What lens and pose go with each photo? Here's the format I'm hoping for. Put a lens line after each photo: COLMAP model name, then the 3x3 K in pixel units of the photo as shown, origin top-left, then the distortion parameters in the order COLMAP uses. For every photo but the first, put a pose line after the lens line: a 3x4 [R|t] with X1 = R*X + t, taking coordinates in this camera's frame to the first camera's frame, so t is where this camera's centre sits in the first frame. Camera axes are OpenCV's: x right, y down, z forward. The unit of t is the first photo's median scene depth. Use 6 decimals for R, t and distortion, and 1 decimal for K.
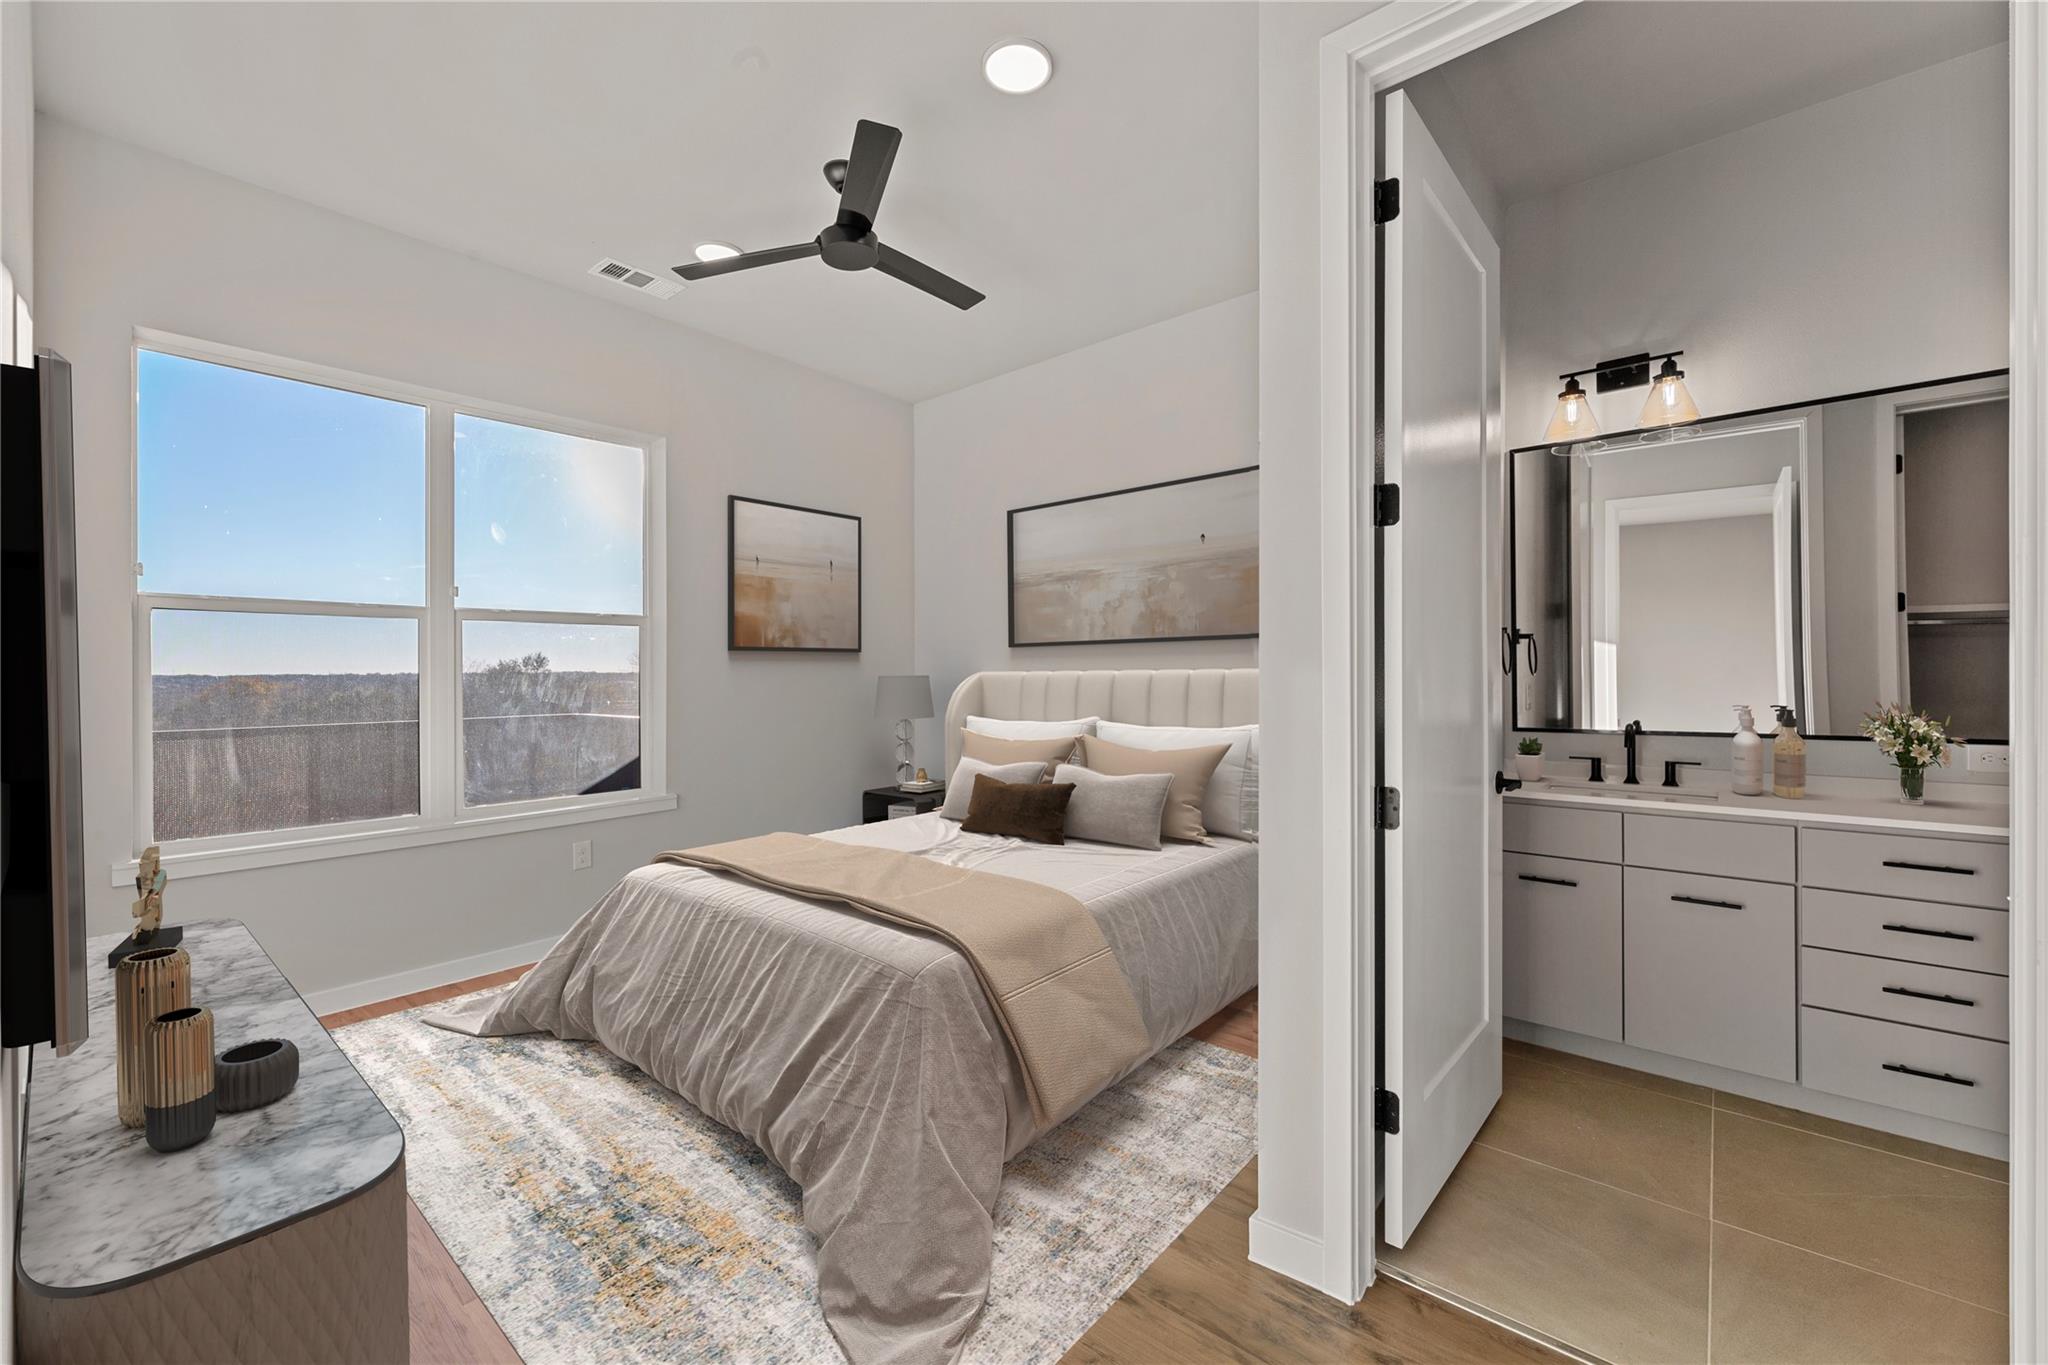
lens RADIAL K [[834.5, 0, 1025.7], [0, 834.5, 651.7], [0, 0, 1]] dist [-0.001299, -0.000248]
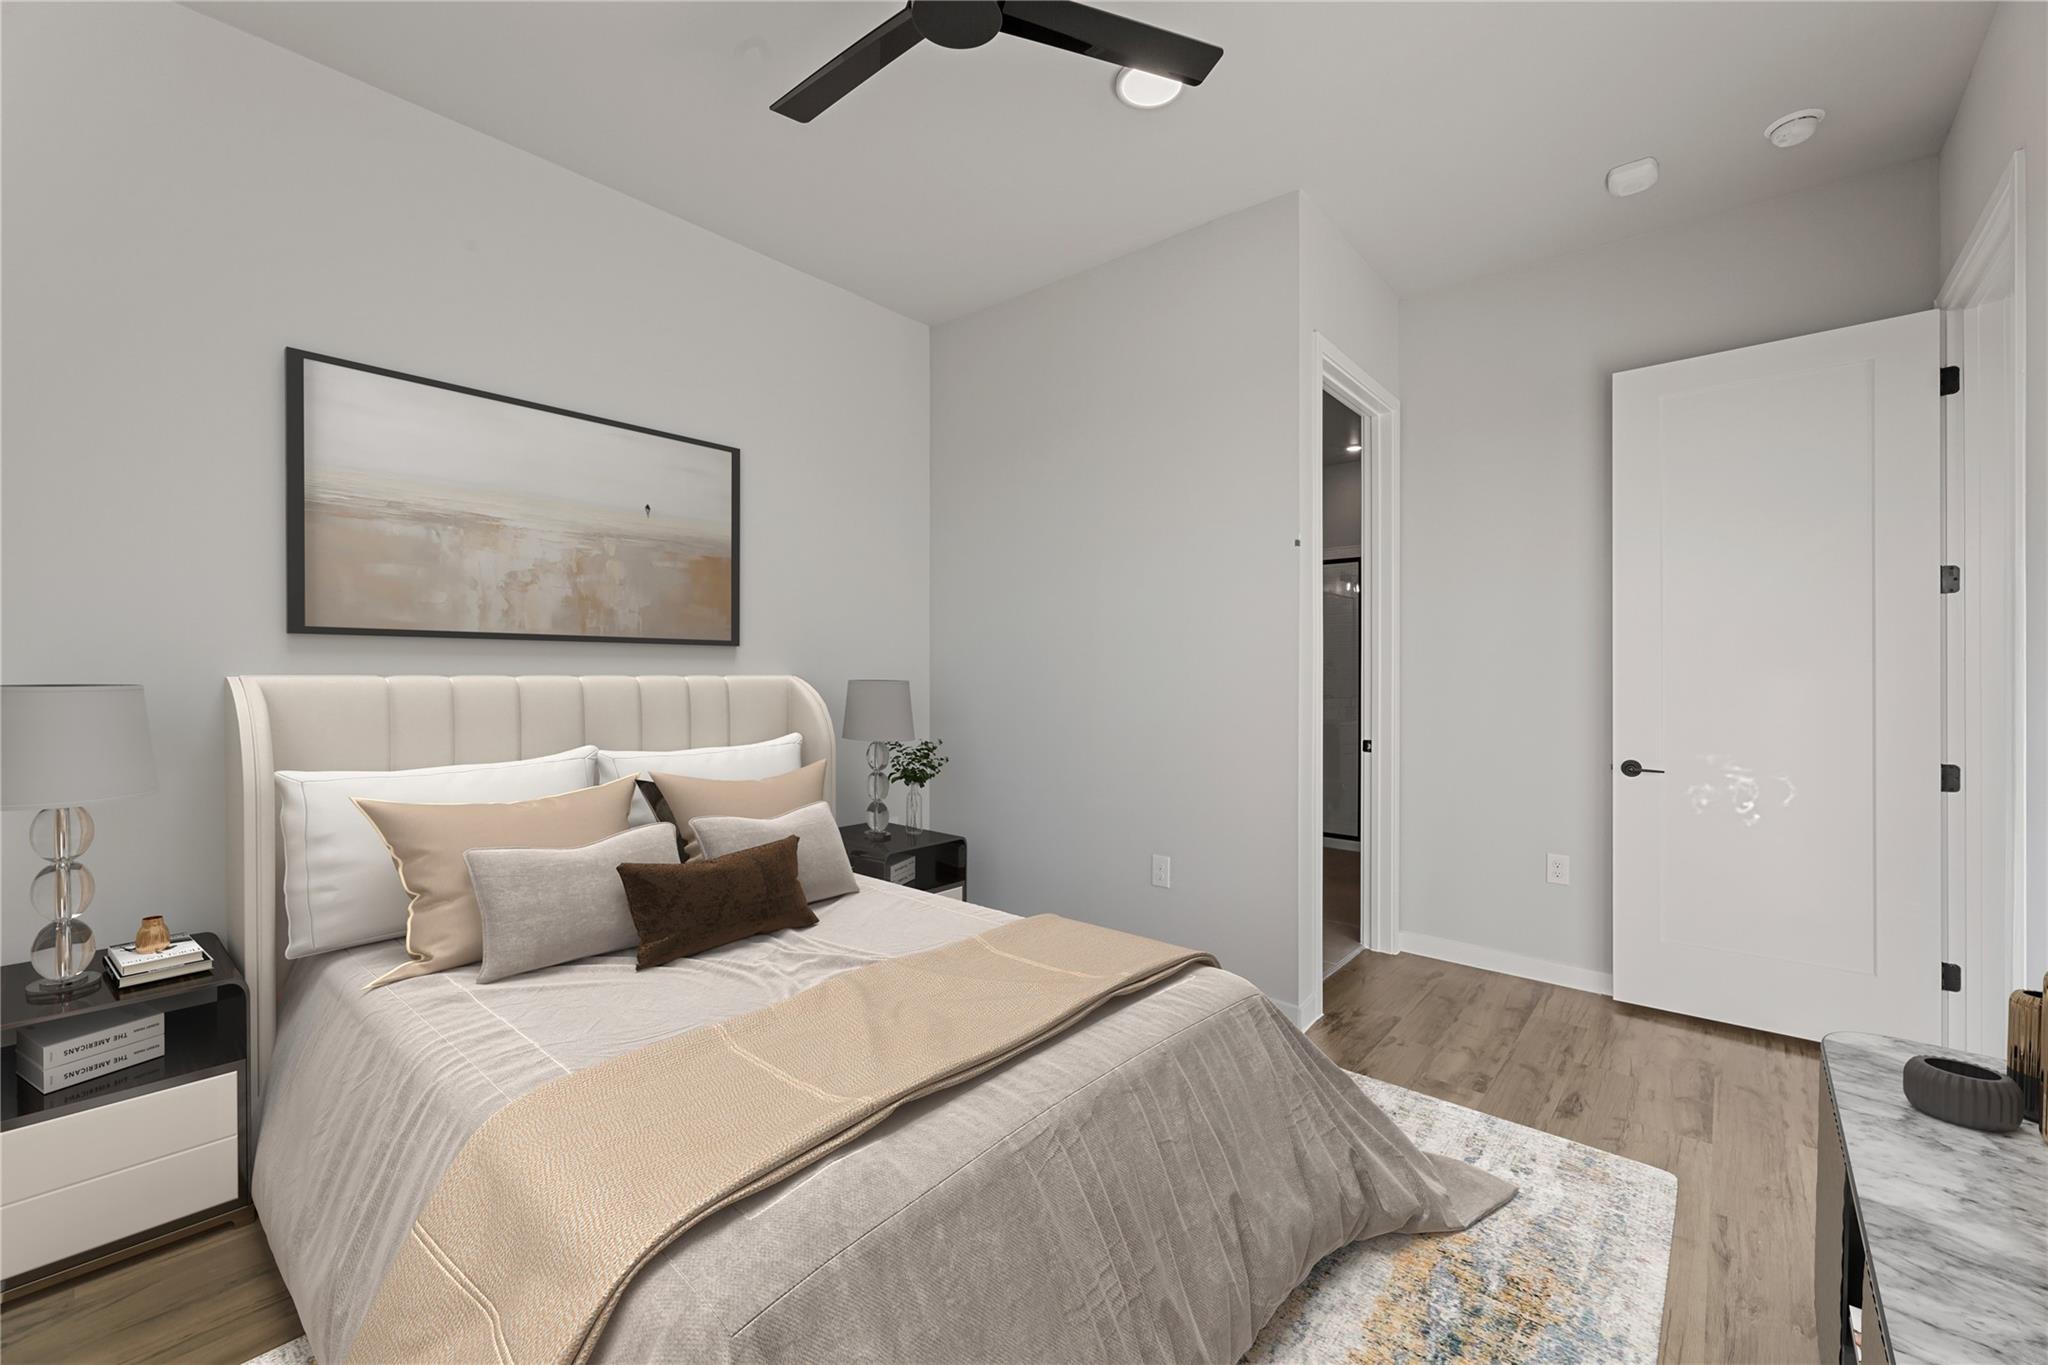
lens RADIAL K [[869.5, 0, 1024.0], [0, 869.5, 682.5], [0, 0, 1]] dist [0.019601, -0.000056]
pose [[-0.018353, -0.000944, 0.999831, -0.612157], [-0.023673, 0.999720, 0.000509, 0.015284], [-0.999551, -0.023660, -0.018370, 0.662041]]
